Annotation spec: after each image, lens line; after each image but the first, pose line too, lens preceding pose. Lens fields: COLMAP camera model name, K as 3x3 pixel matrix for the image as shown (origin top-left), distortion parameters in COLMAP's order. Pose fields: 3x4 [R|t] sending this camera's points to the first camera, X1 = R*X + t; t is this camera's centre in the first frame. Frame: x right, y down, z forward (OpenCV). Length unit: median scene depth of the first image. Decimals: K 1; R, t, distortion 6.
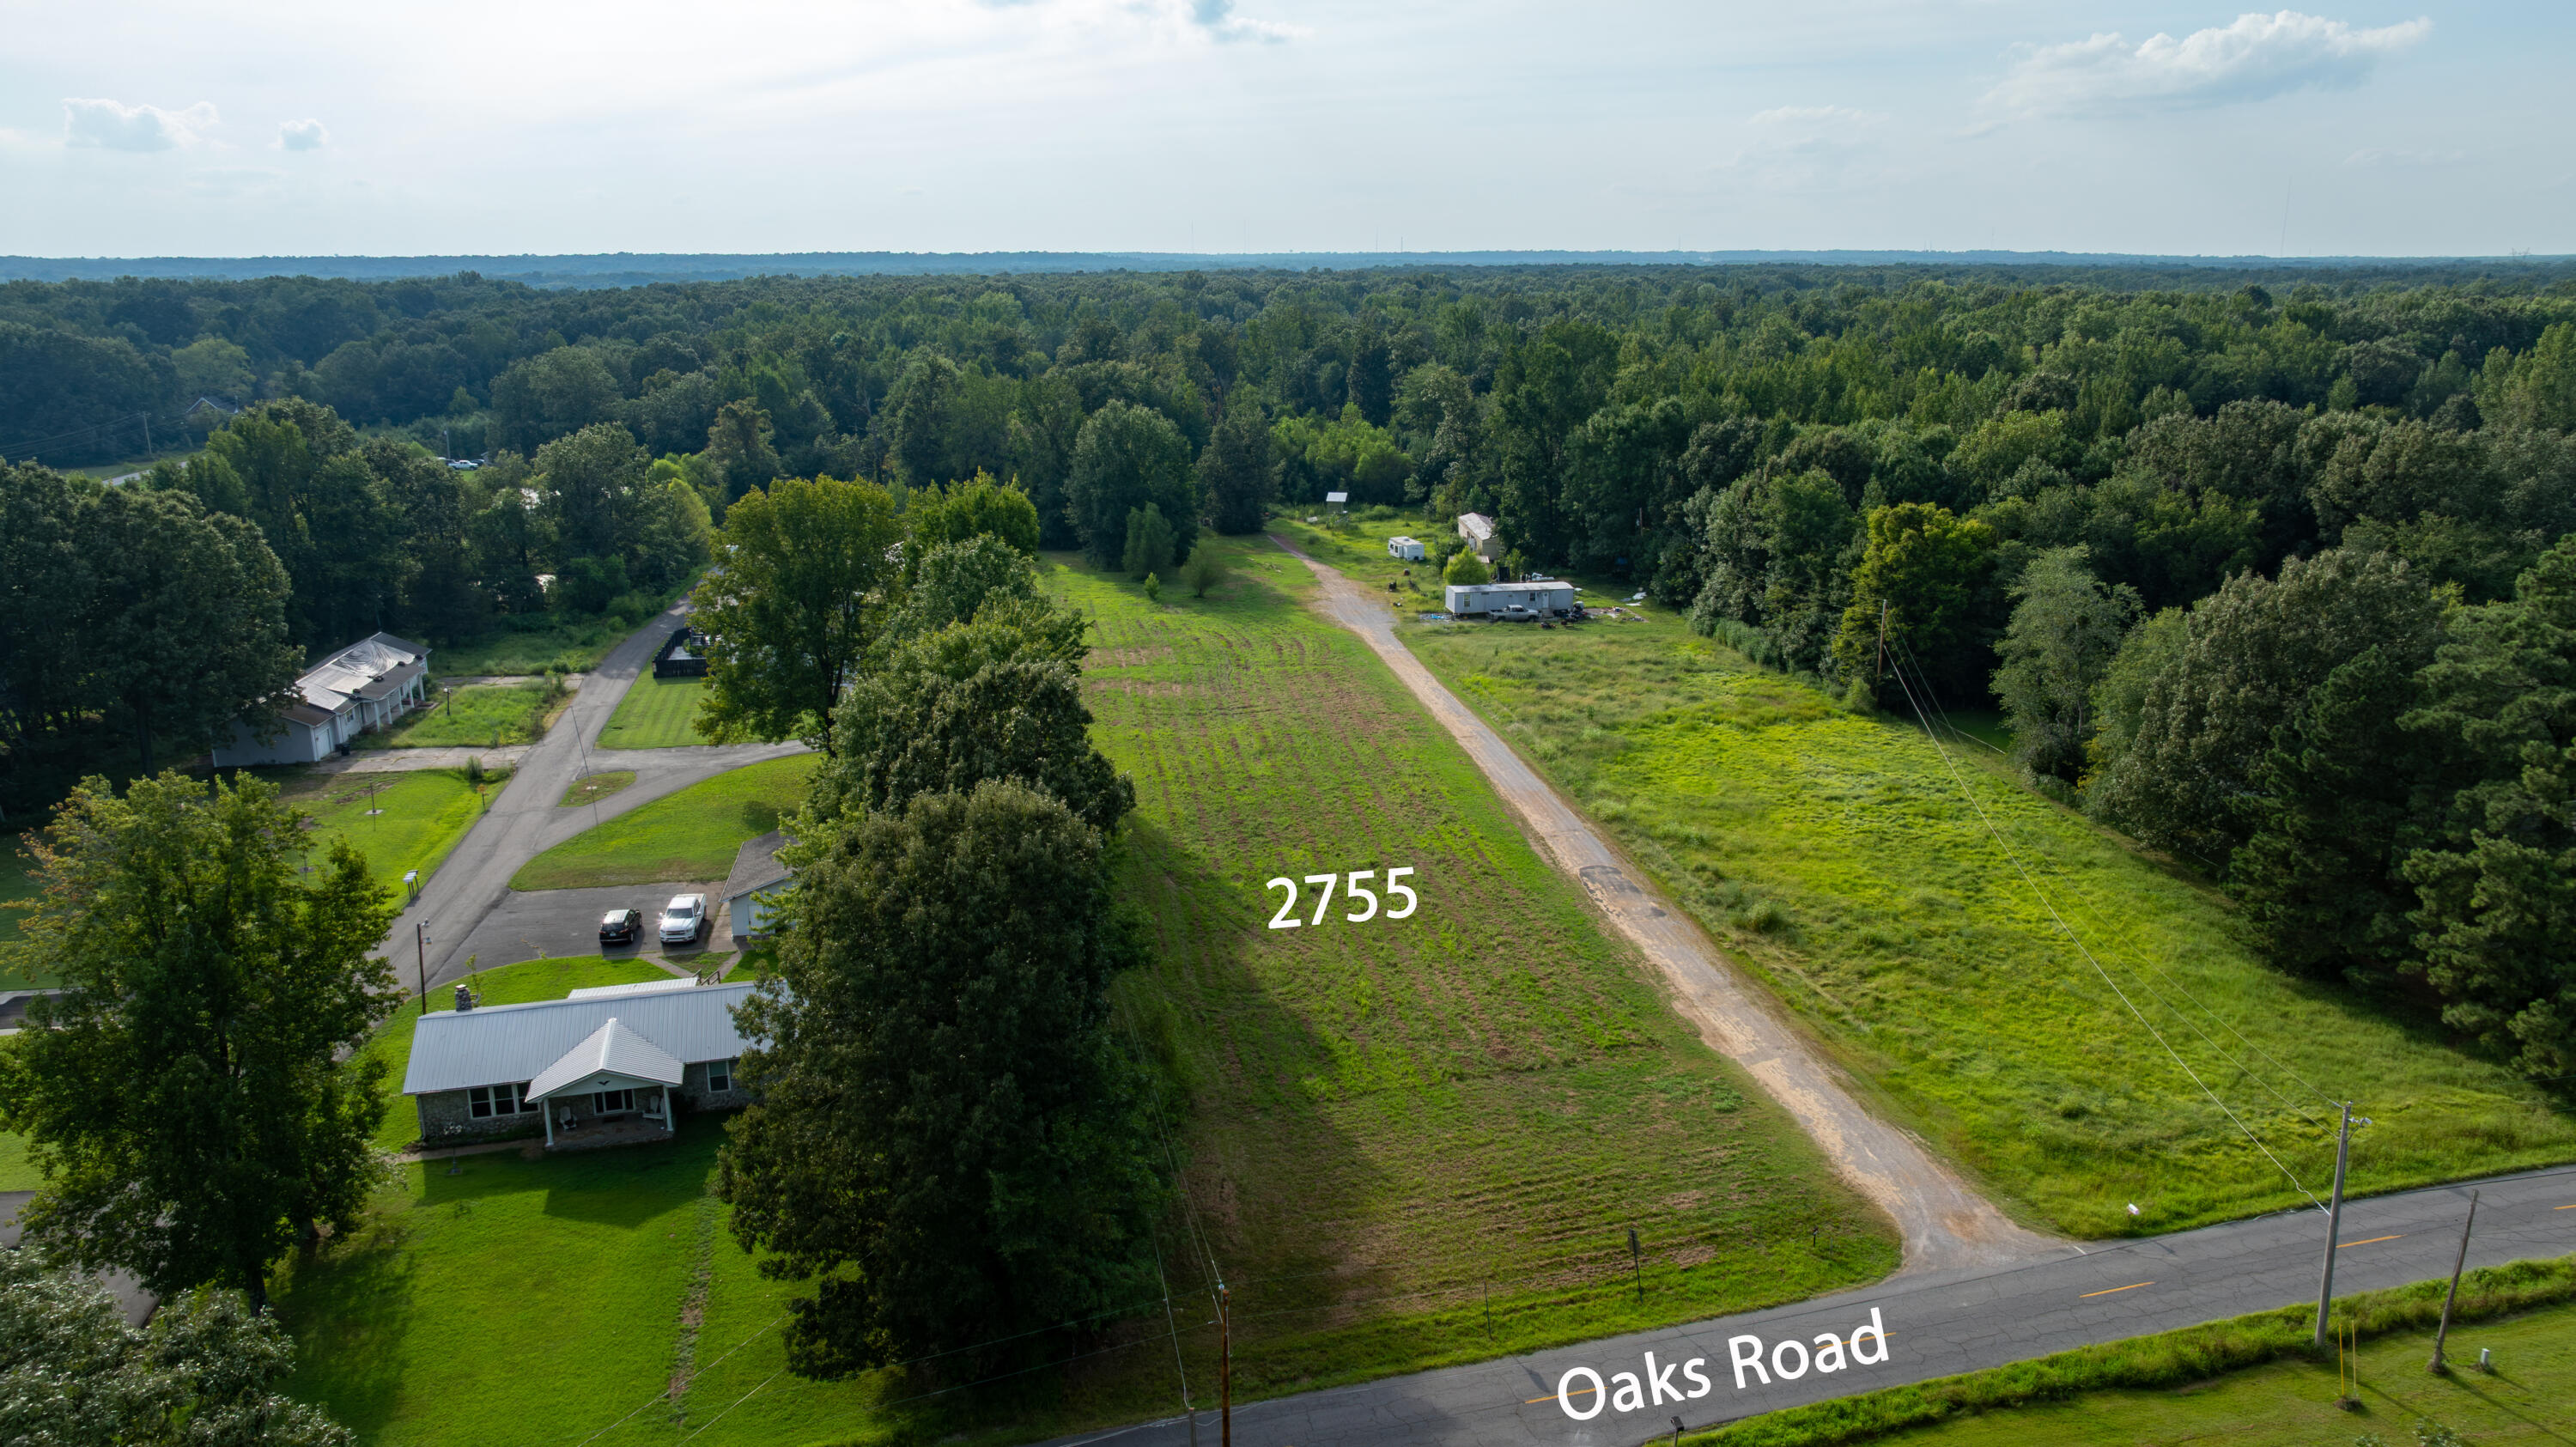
lens RADIAL K [[1811.1, 0, 1288.0], [0, 1811.1, 723.5], [0, 0, 1]] dist [-0.016816, 0.001196]
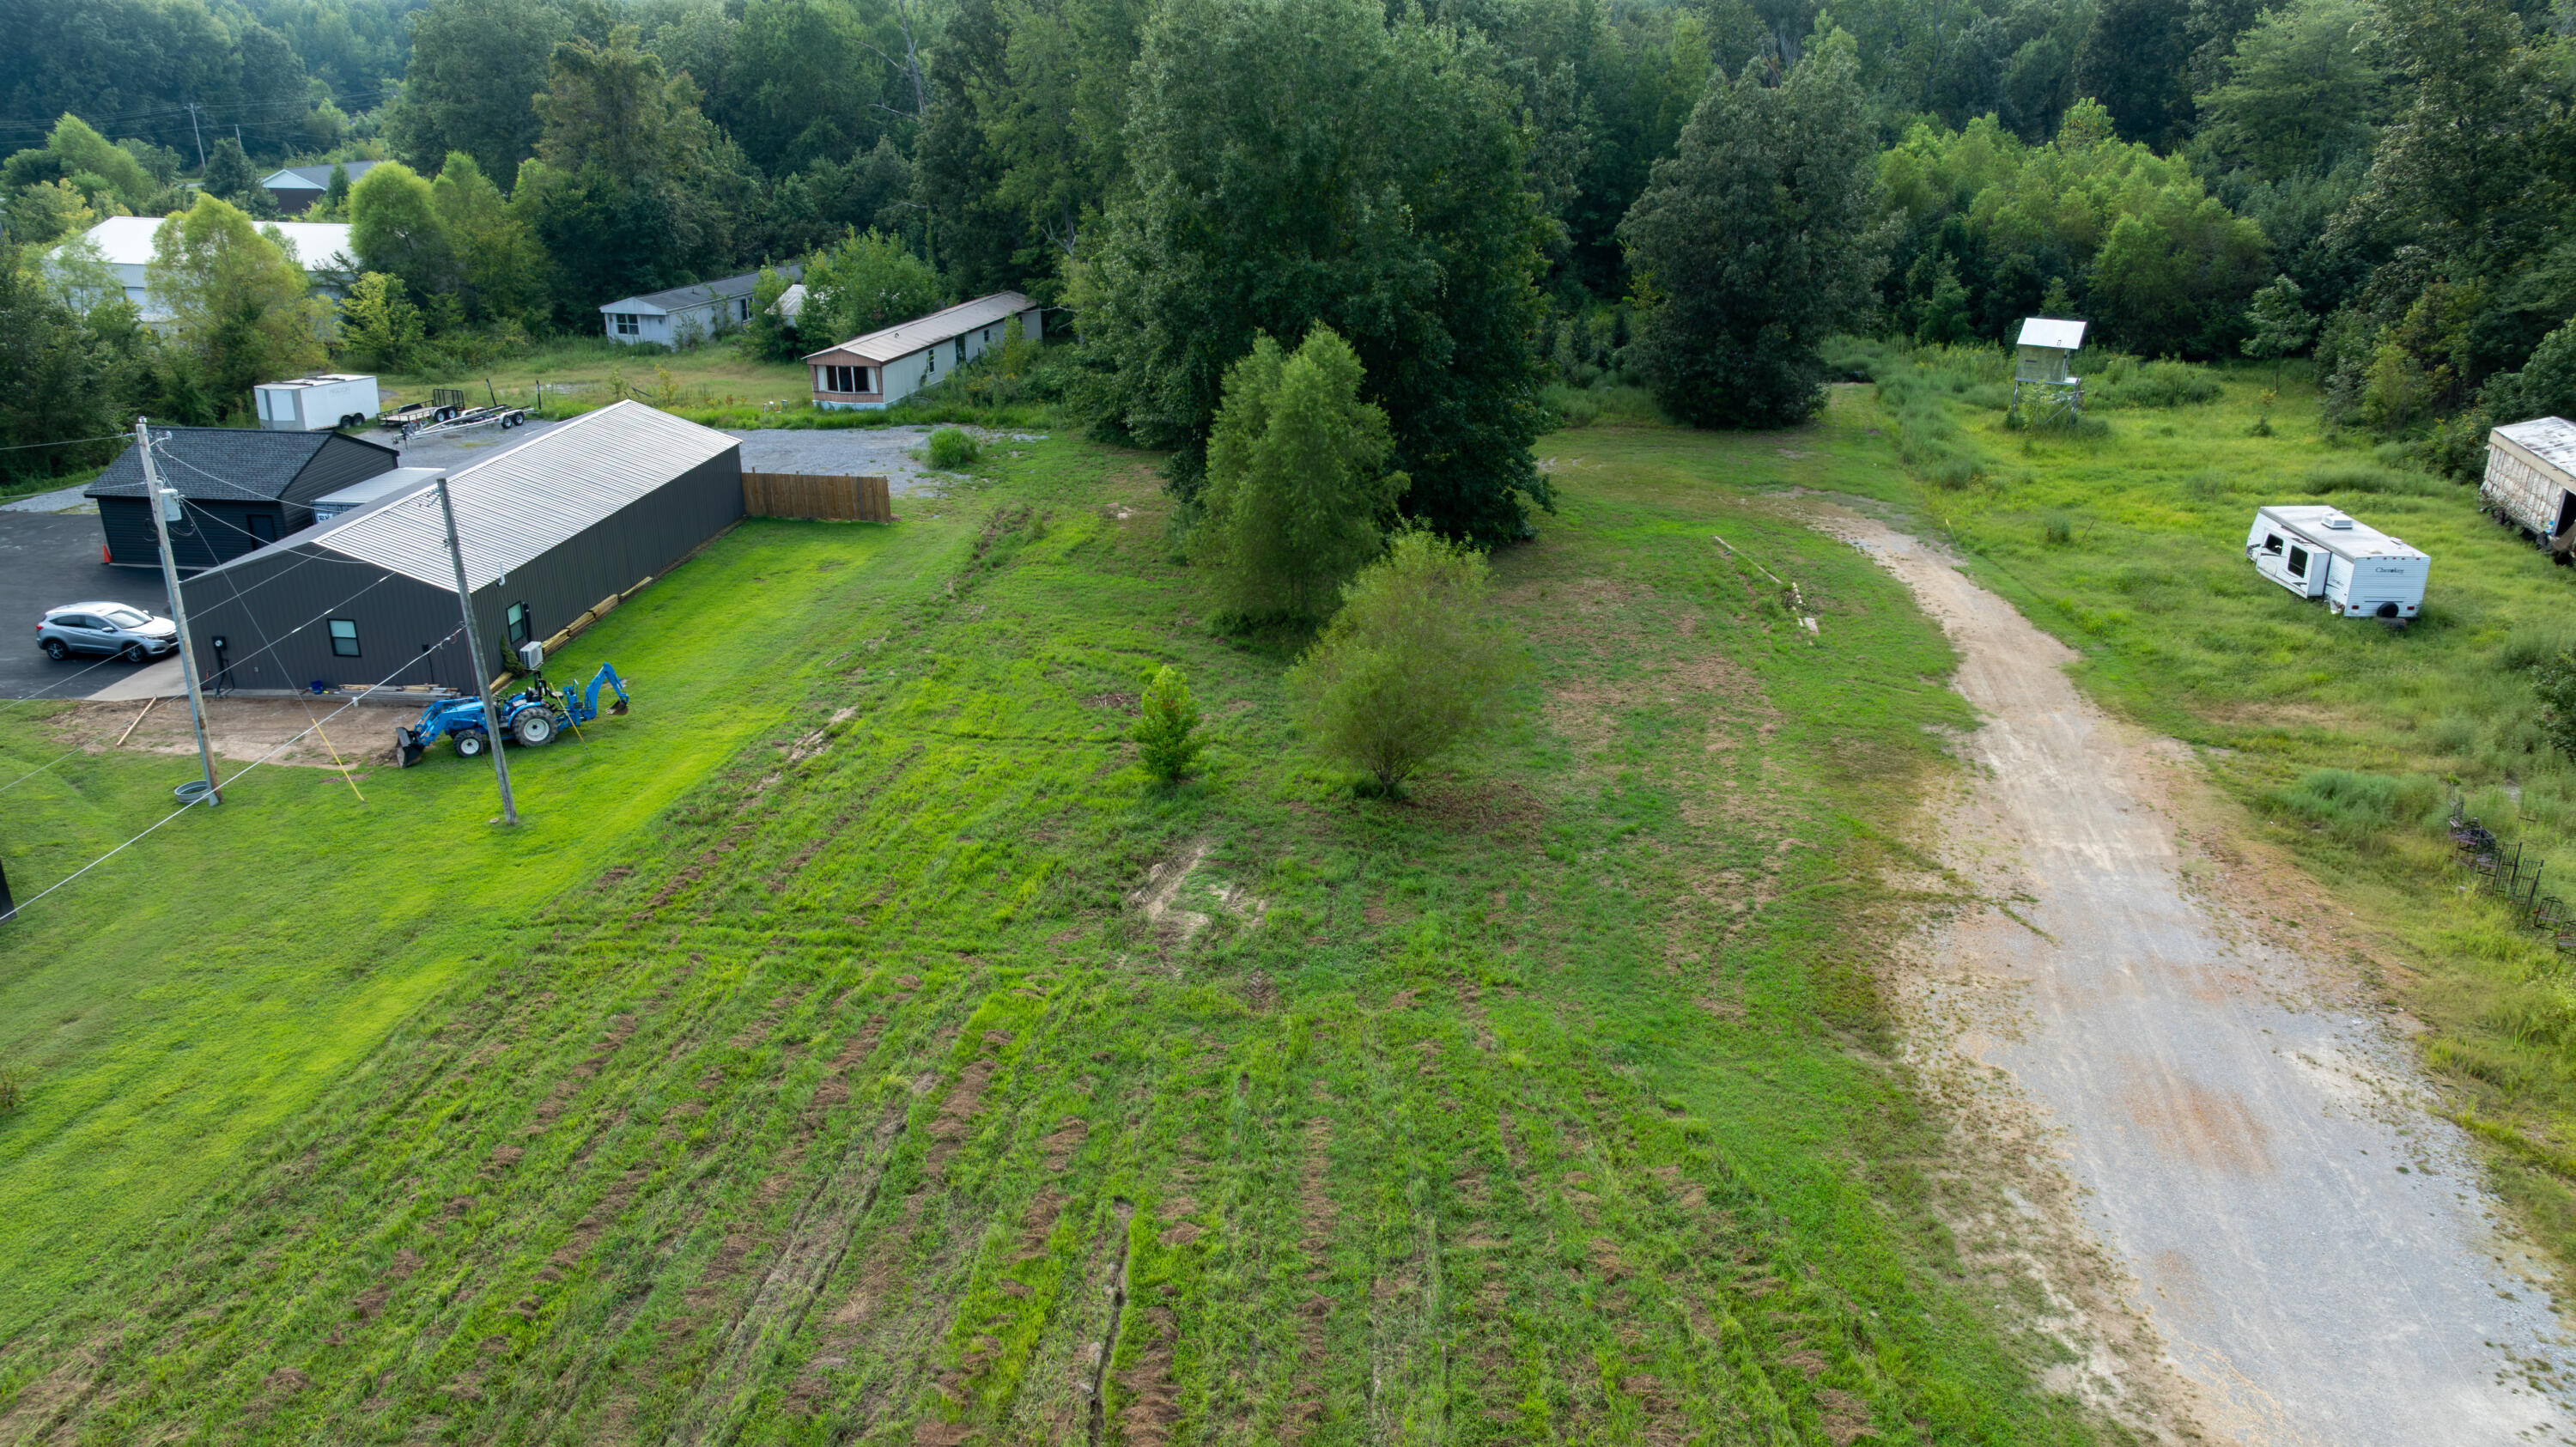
lens RADIAL K [[1811.1, 0, 1288.0], [0, 1811.1, 723.5], [0, 0, 1]] dist [-0.016816, 0.001196]
pose [[0.944188, 0.123144, -0.305522, 0.004496], [-0.087604, 0.987965, 0.127476, -0.080392], [0.317543, -0.093596, 0.943613, 0.607431]]
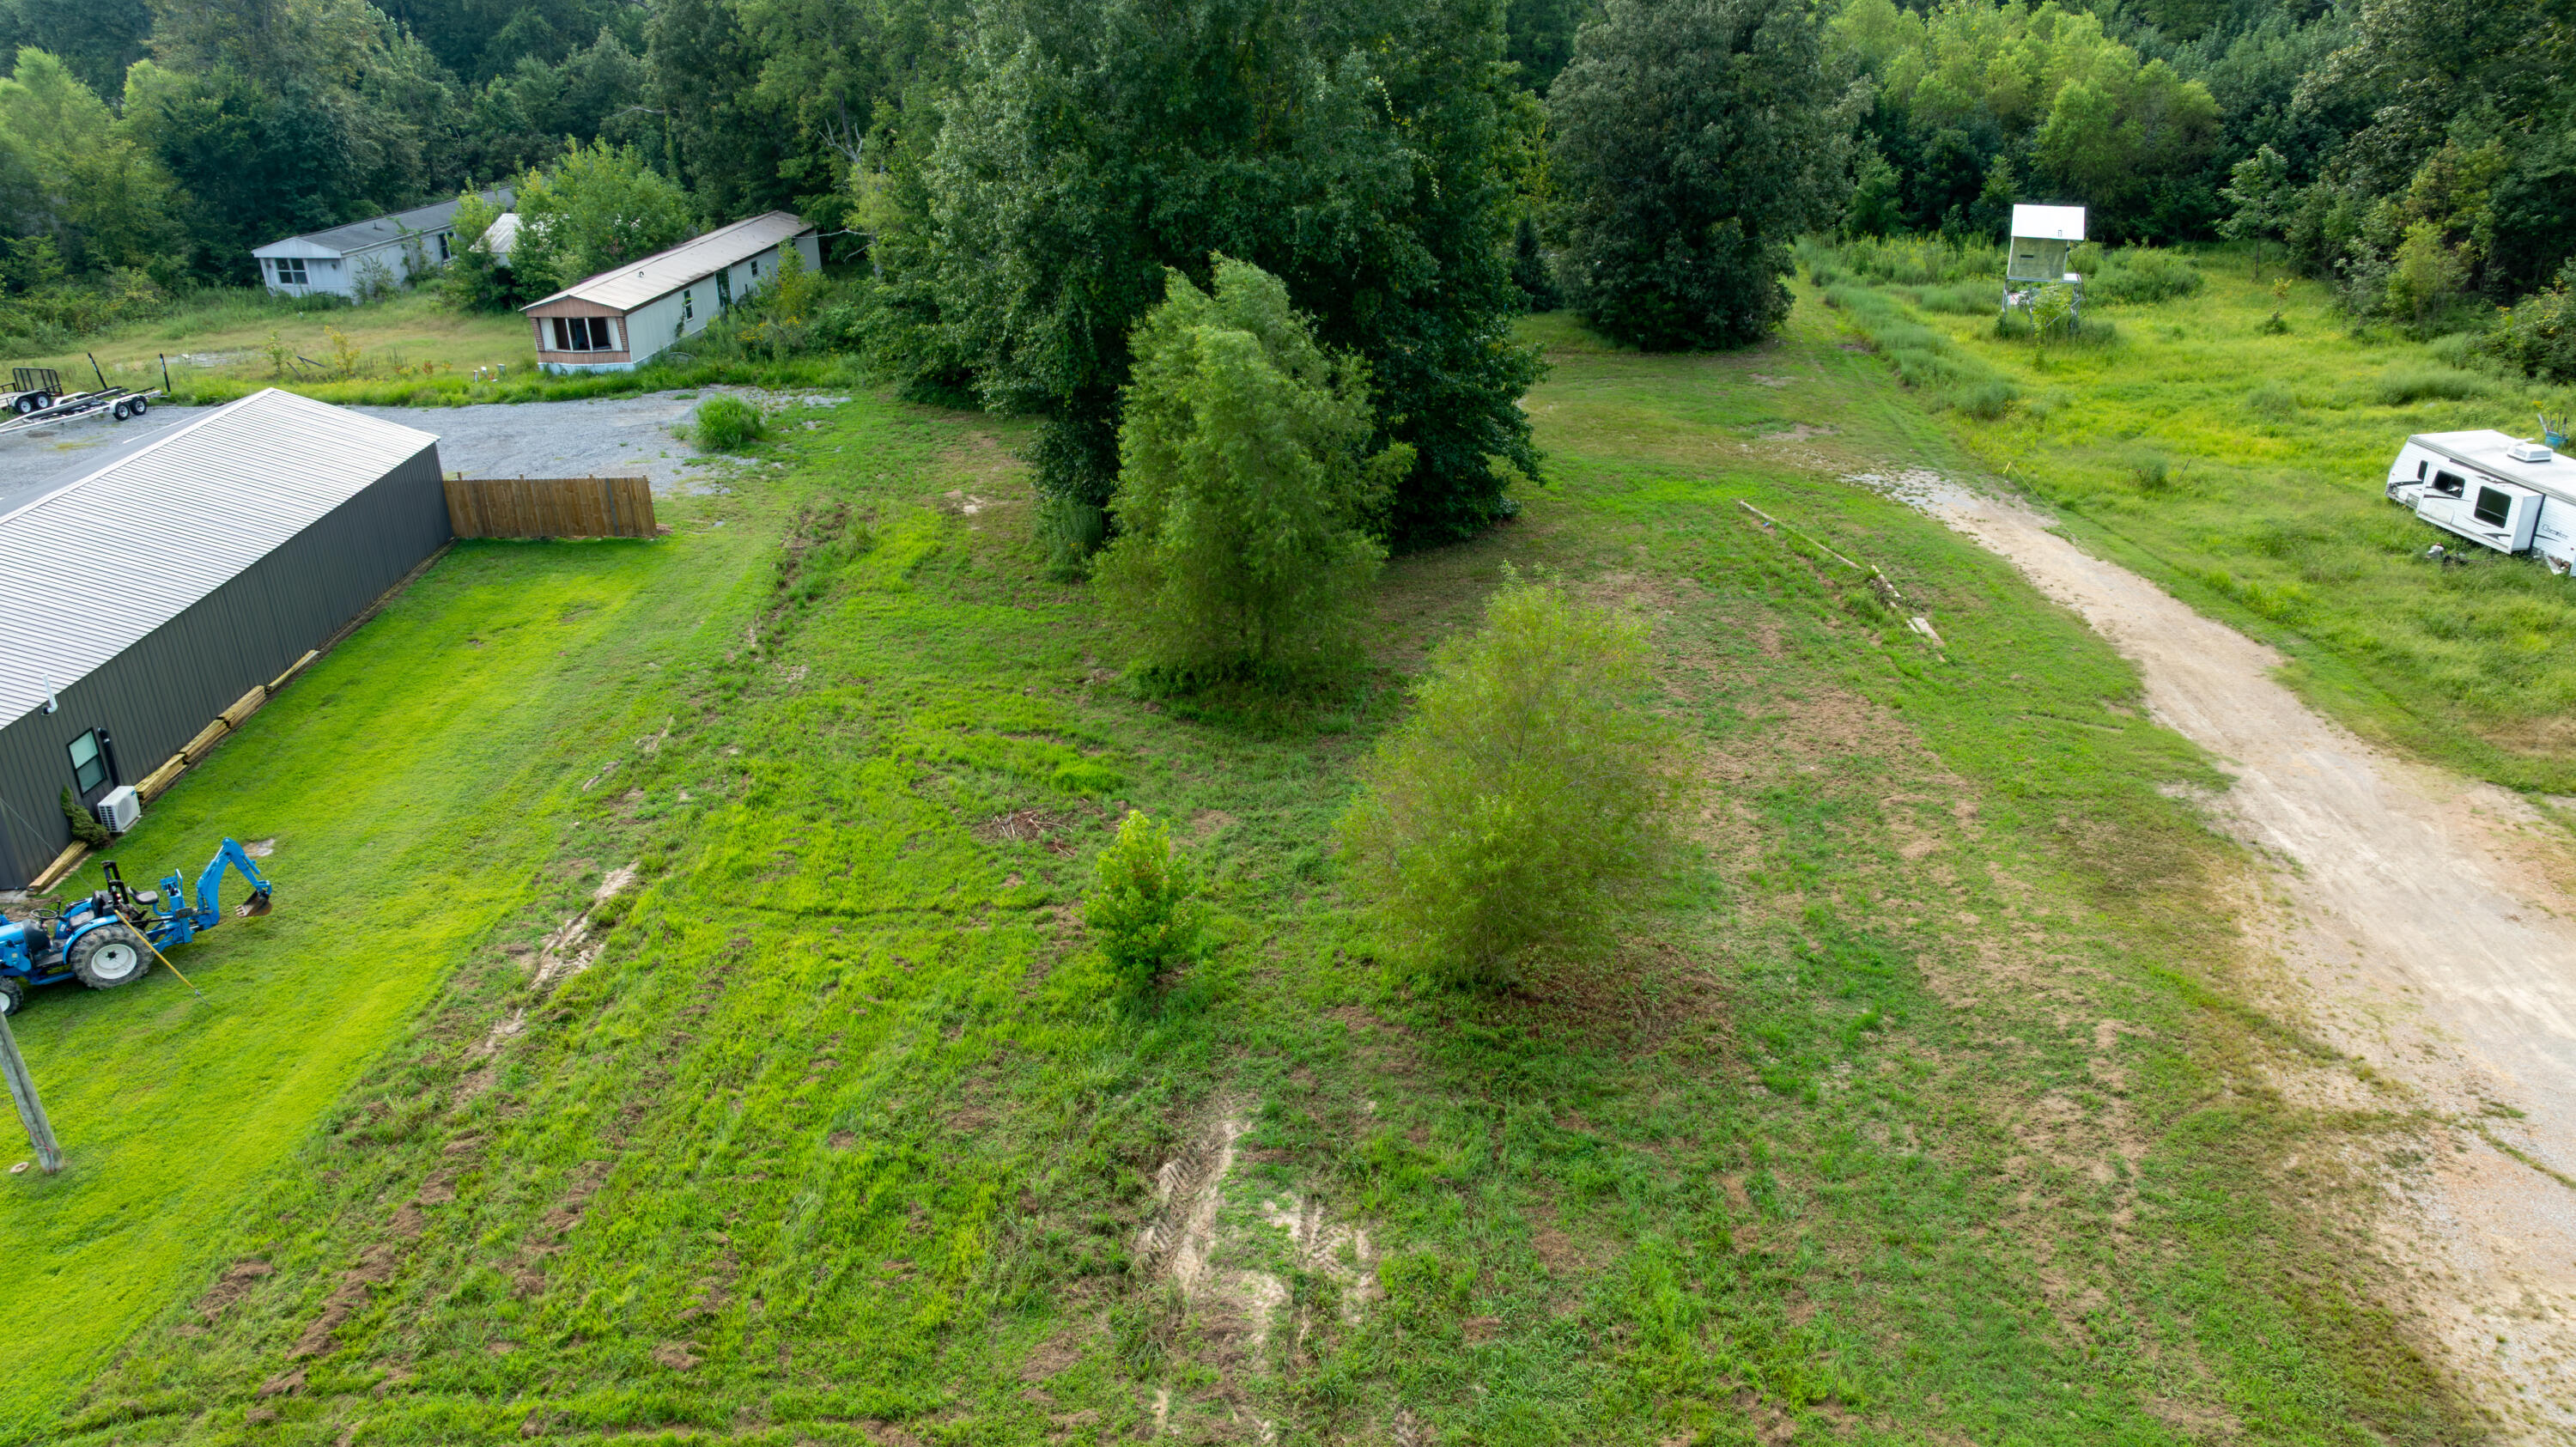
lens RADIAL K [[1838.7, 0, 1275.1], [0, 1838.7, 731.1], [0, 0, 1]] dist [-0.053348, 0.068449]
pose [[0.977833, 0.076786, -0.194798, -0.027414], [-0.043101, 0.984222, 0.171608, -0.086439], [0.204902, -0.159407, 0.965715, 0.657749]]
